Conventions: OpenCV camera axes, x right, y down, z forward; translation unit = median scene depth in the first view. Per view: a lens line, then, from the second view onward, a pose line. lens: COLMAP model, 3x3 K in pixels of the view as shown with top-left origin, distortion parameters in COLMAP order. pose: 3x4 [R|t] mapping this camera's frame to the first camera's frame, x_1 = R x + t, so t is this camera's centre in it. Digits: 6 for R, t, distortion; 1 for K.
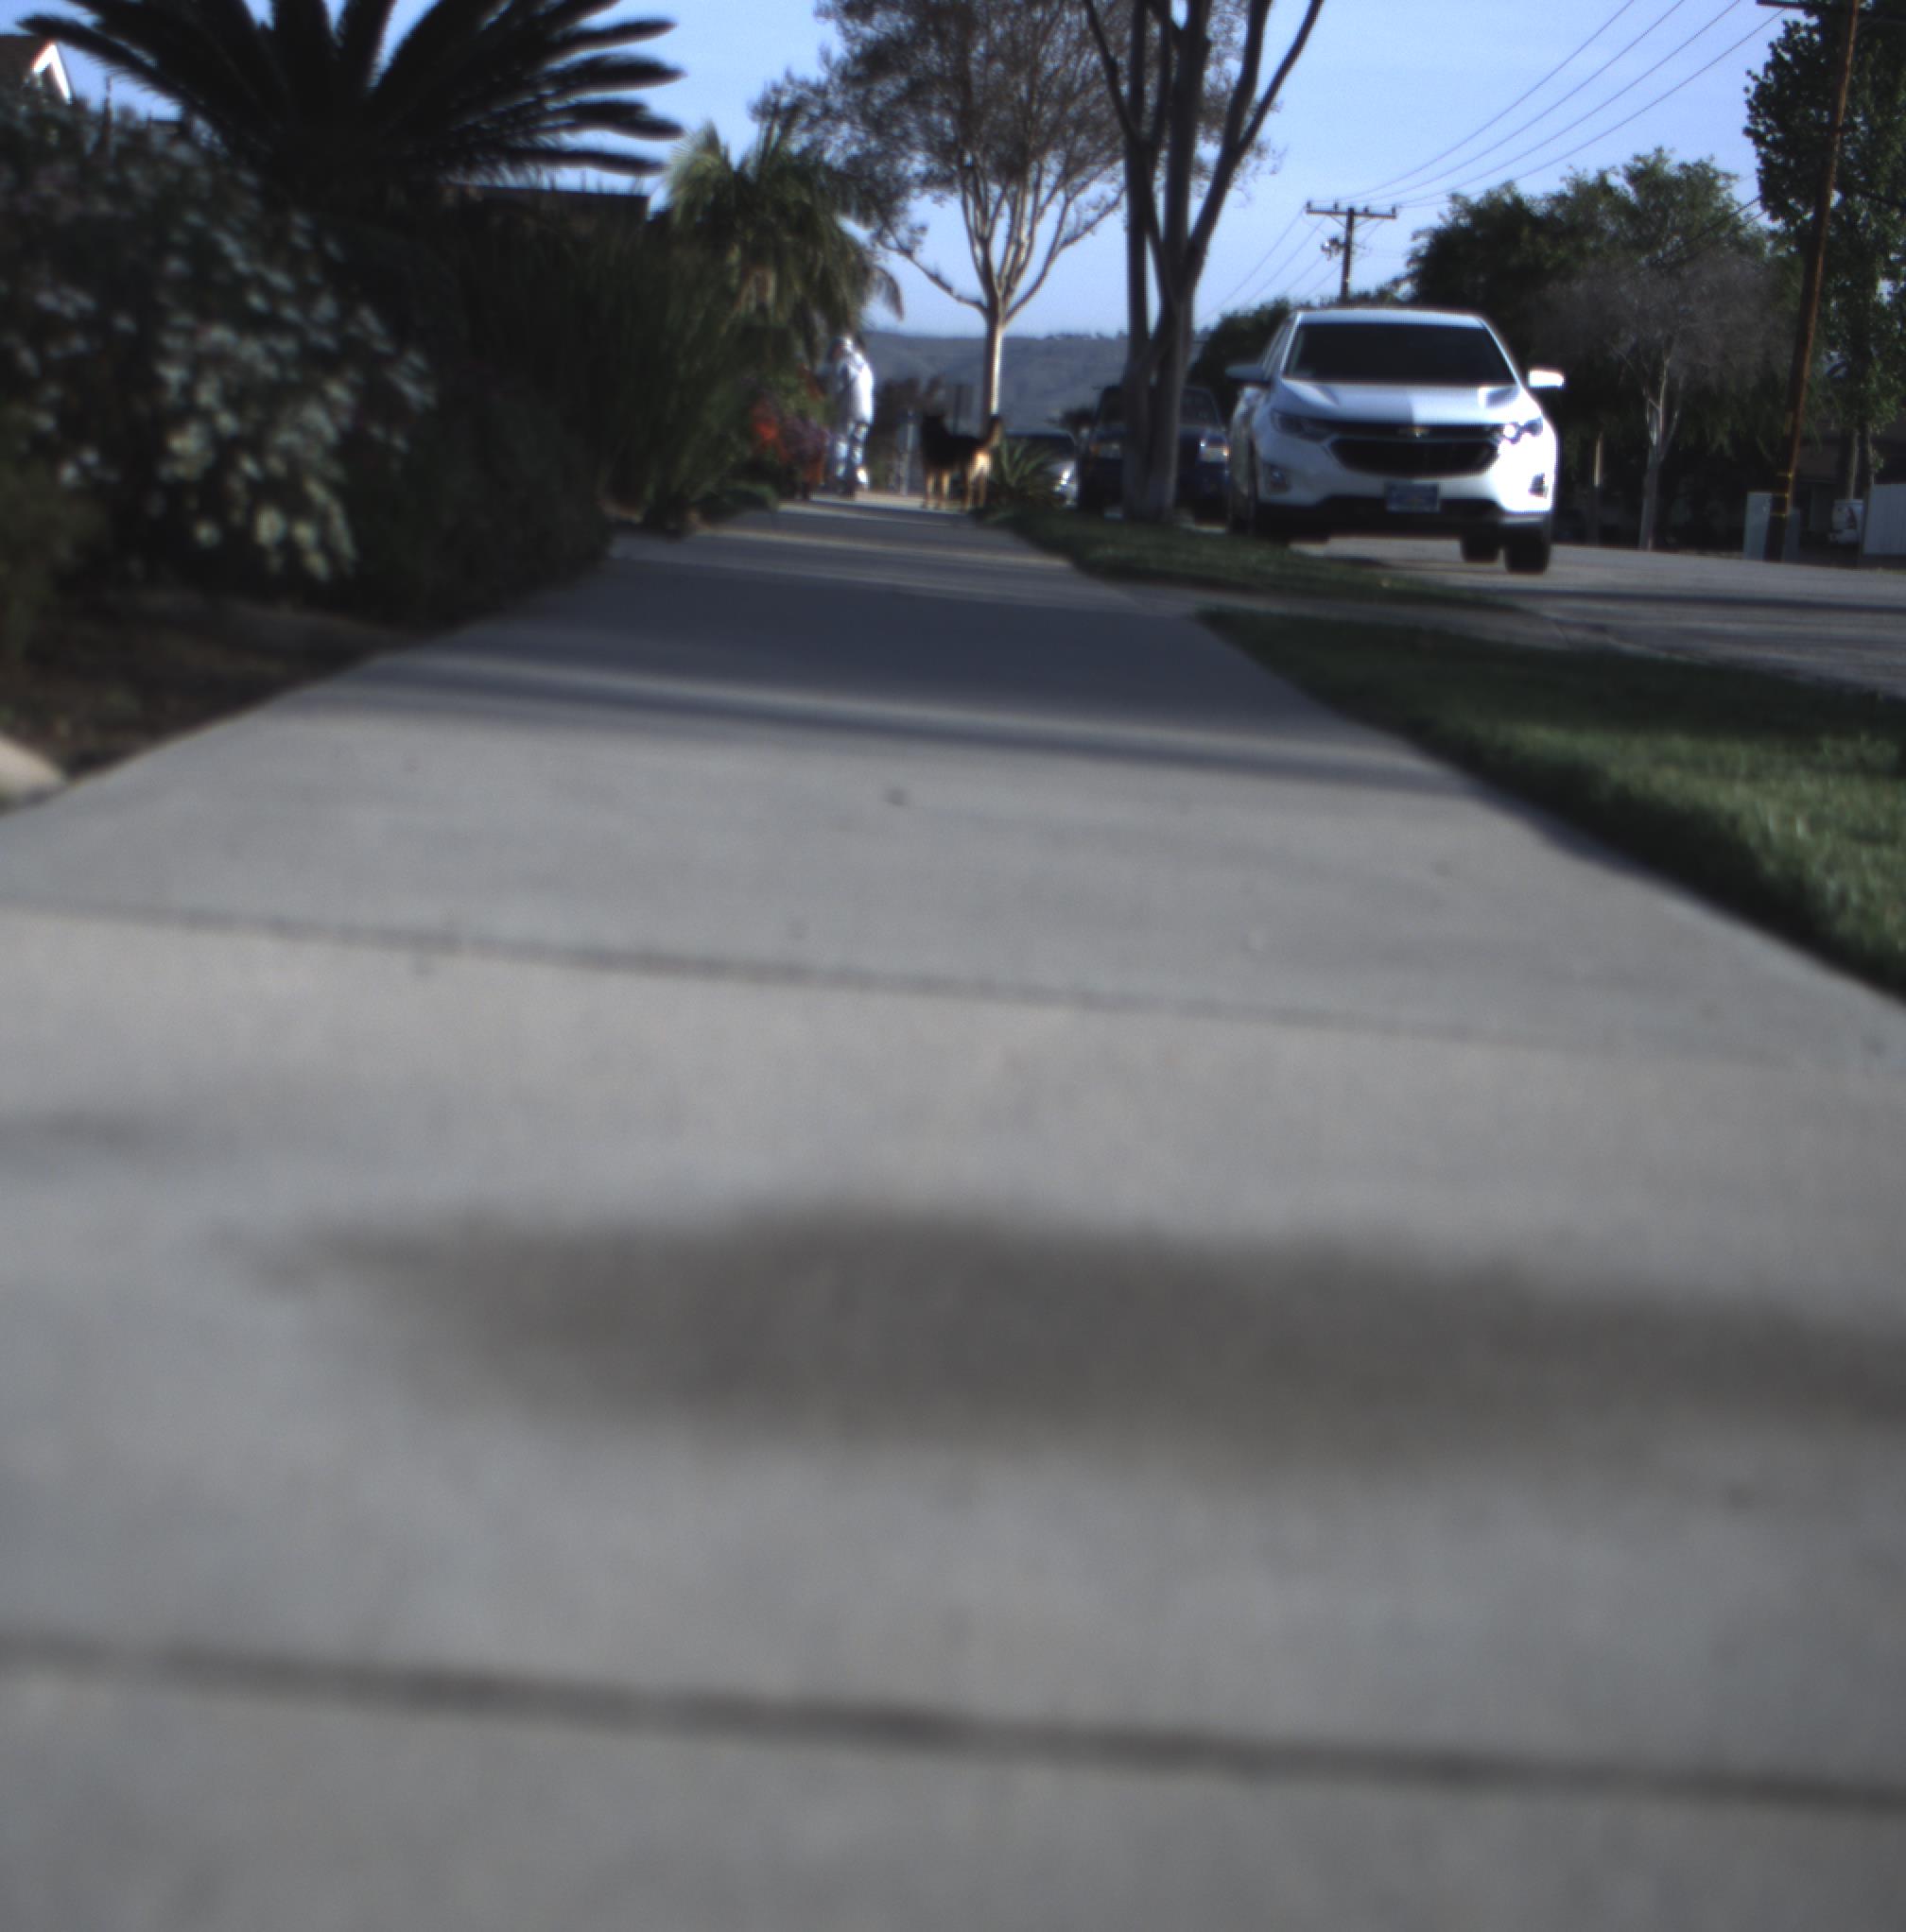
lens RADIAL K [[3280.8, 0, 857.9], [0, 3280.8, 966.9], [0, 0, 1]] dist [-0.029400, 0.017574]
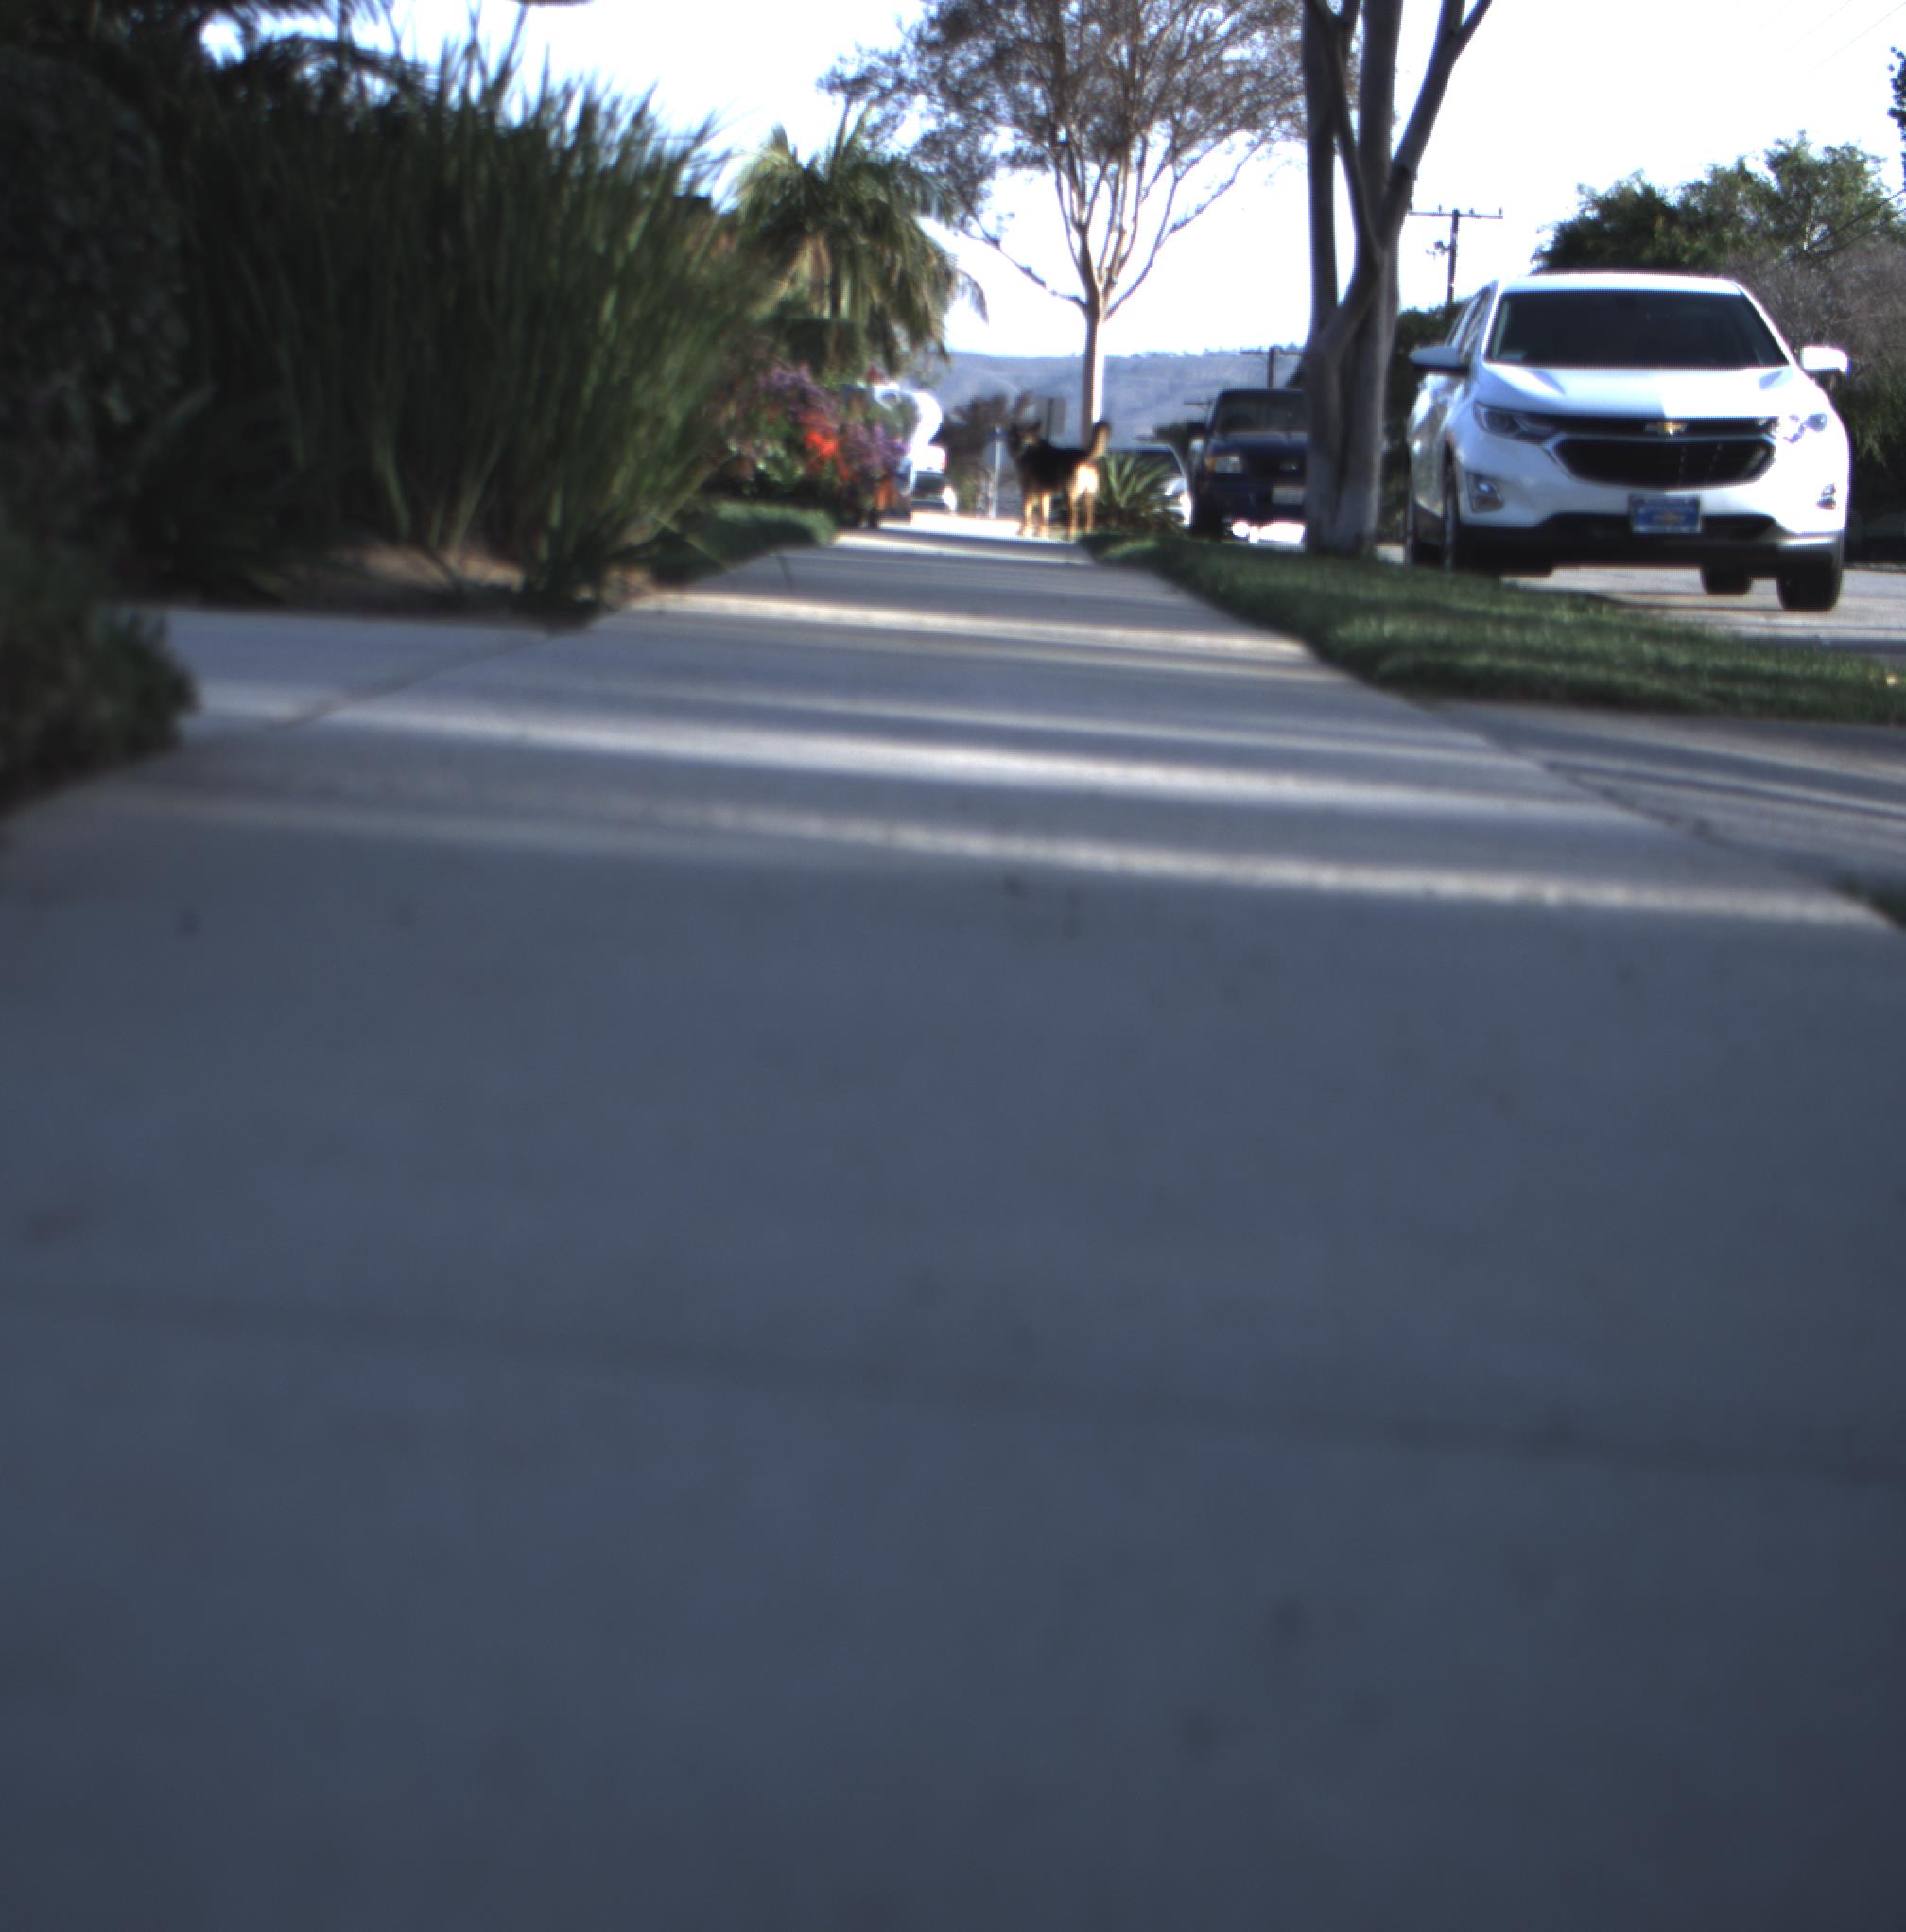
lens RADIAL K [[3282.0, 0, 898.1], [0, 3282.0, 965.0], [0, 0, 1]] dist [-0.045161, 0.142154]
pose [[0.999778, -0.013435, -0.016242, 0.000980], [0.013321, 0.999886, -0.007154, -0.018387], [0.016336, 0.006937, 0.999842, 0.122285]]
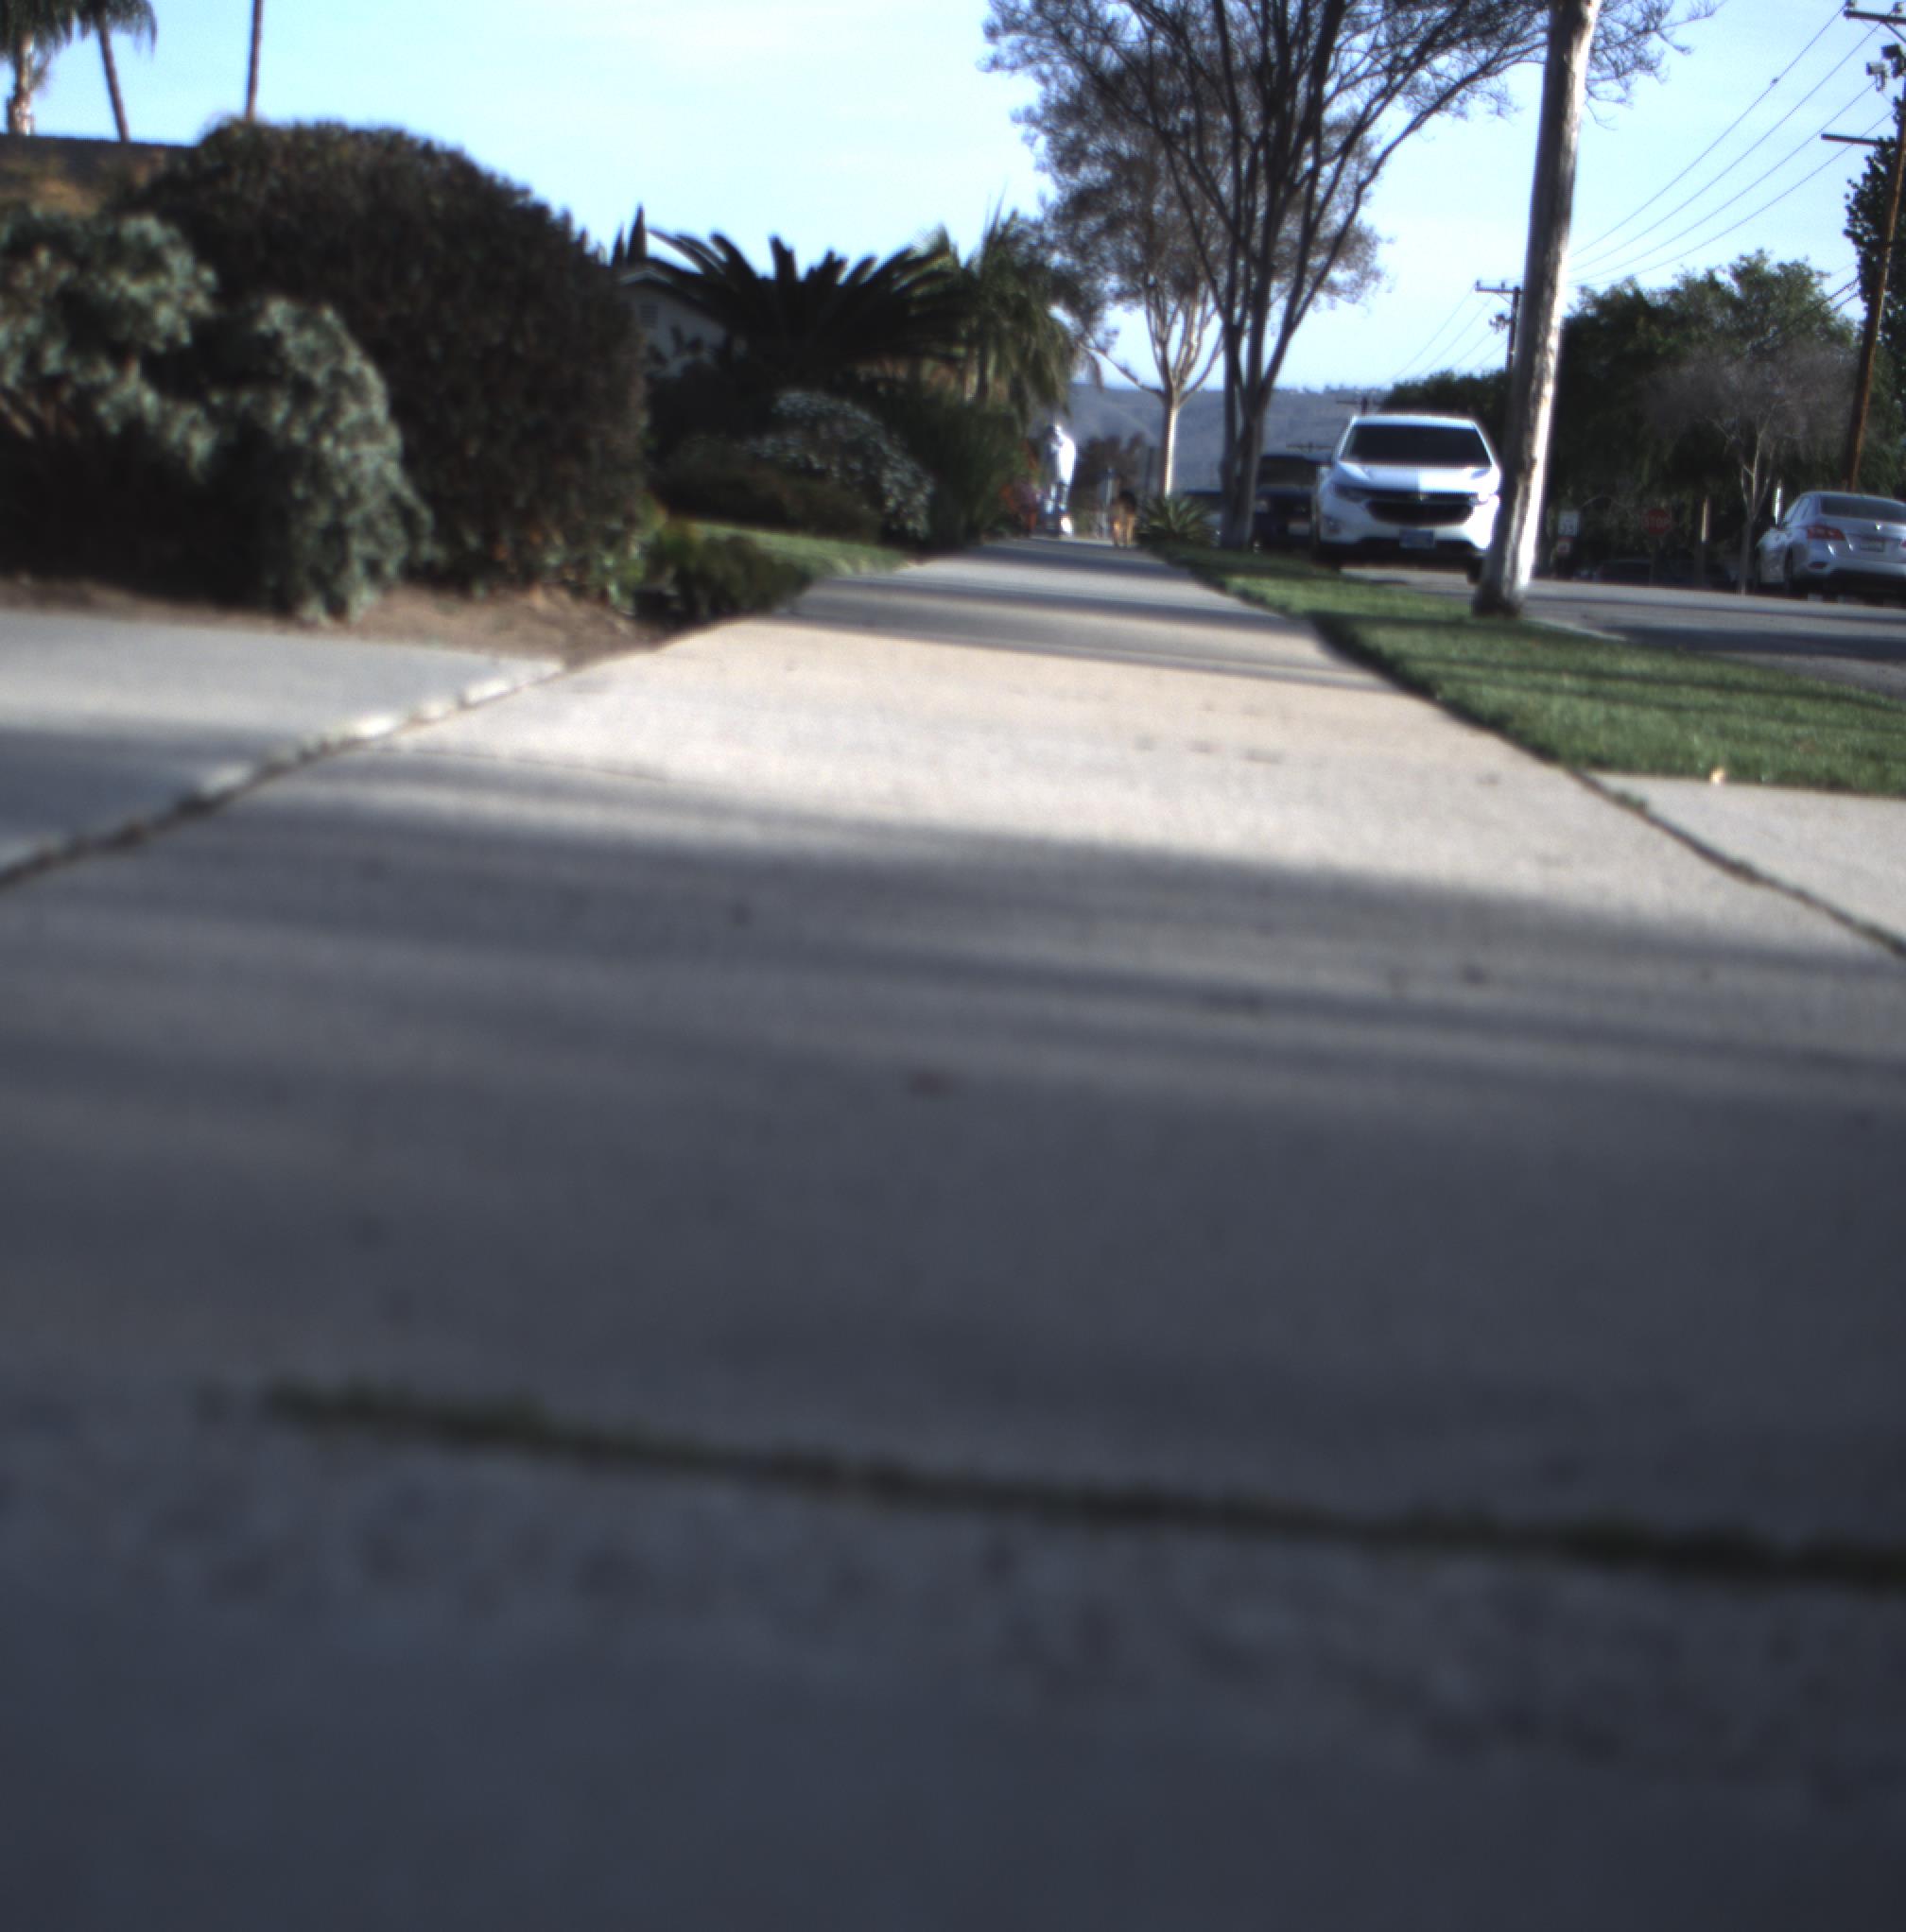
lens RADIAL K [[3308.8, 0, 952.5], [0, 3308.8, 964.2], [0, 0, 1]] dist [-0.027077, 0.067122]
pose [[0.999383, 0.016499, -0.031000, 0.000149], [-0.017028, 0.999712, -0.016882, 0.046089], [0.030713, 0.017400, 0.999377, -0.296464]]
